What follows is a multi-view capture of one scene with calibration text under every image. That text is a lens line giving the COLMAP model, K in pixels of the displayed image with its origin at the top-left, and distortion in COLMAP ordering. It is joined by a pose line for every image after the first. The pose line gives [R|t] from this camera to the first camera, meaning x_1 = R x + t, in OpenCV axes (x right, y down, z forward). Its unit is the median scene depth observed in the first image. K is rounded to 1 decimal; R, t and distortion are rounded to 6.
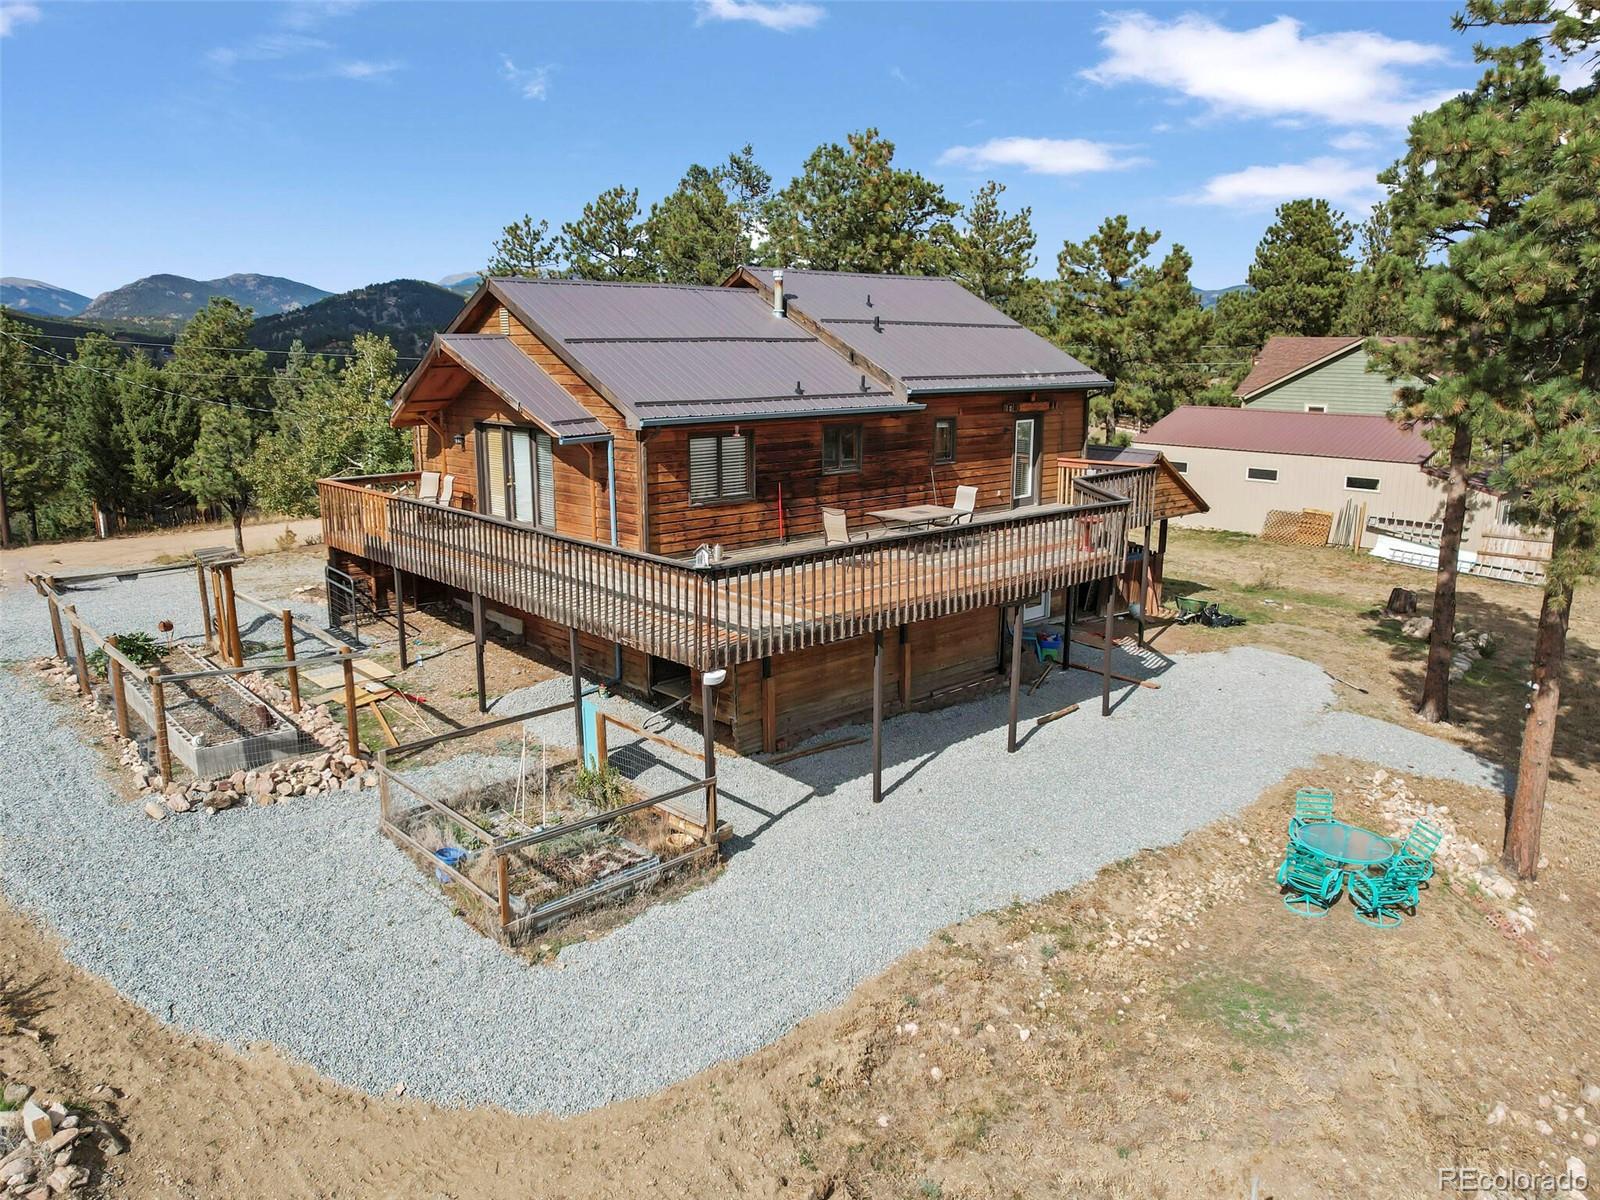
lens RADIAL K [[1167.8, 0, 794.8], [0, 1167.8, 599.3], [0, 0, 1]] dist [-0.049604, 0.029554]
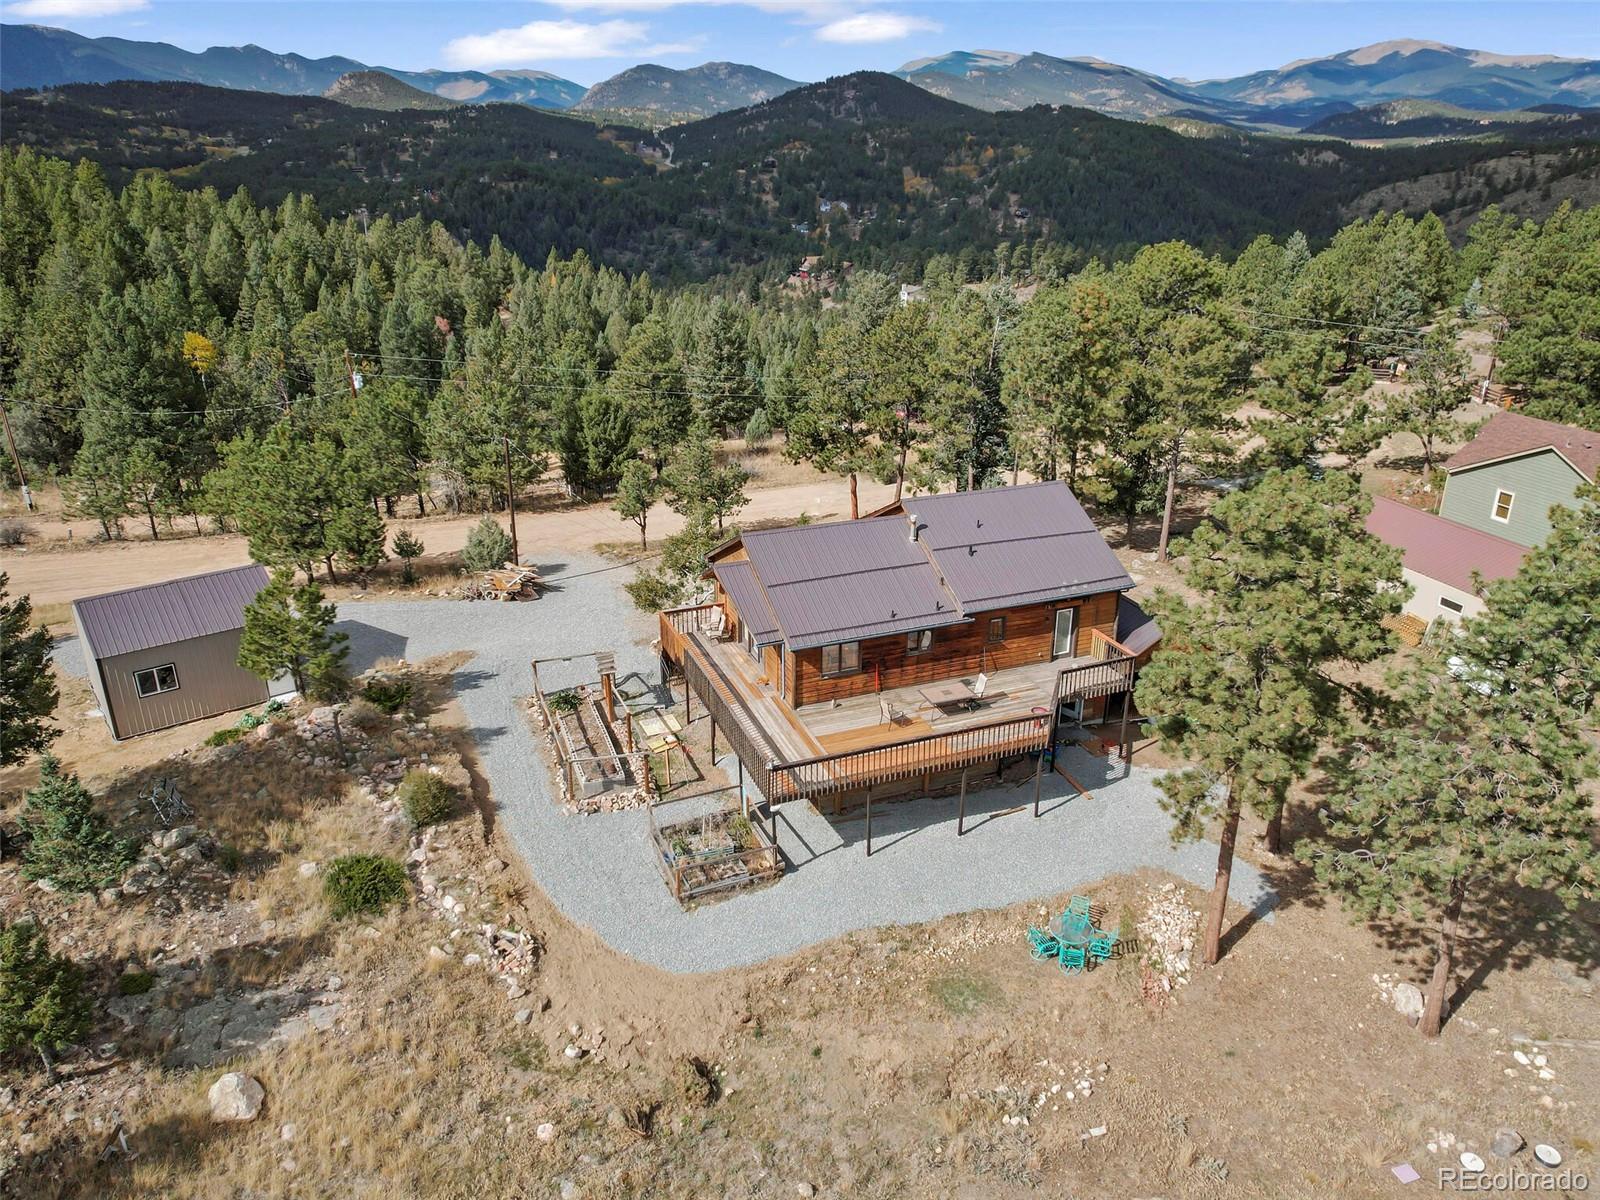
lens RADIAL K [[1167.8, 0, 804.2], [0, 1167.8, 601.3], [0, 0, 1]] dist [-0.049604, 0.029554]
pose [[0.934422, 0.138021, -0.328337, 0.525863], [-0.080715, 0.979939, 0.182221, -0.581828], [0.346900, -0.143770, 0.926817, -0.829991]]
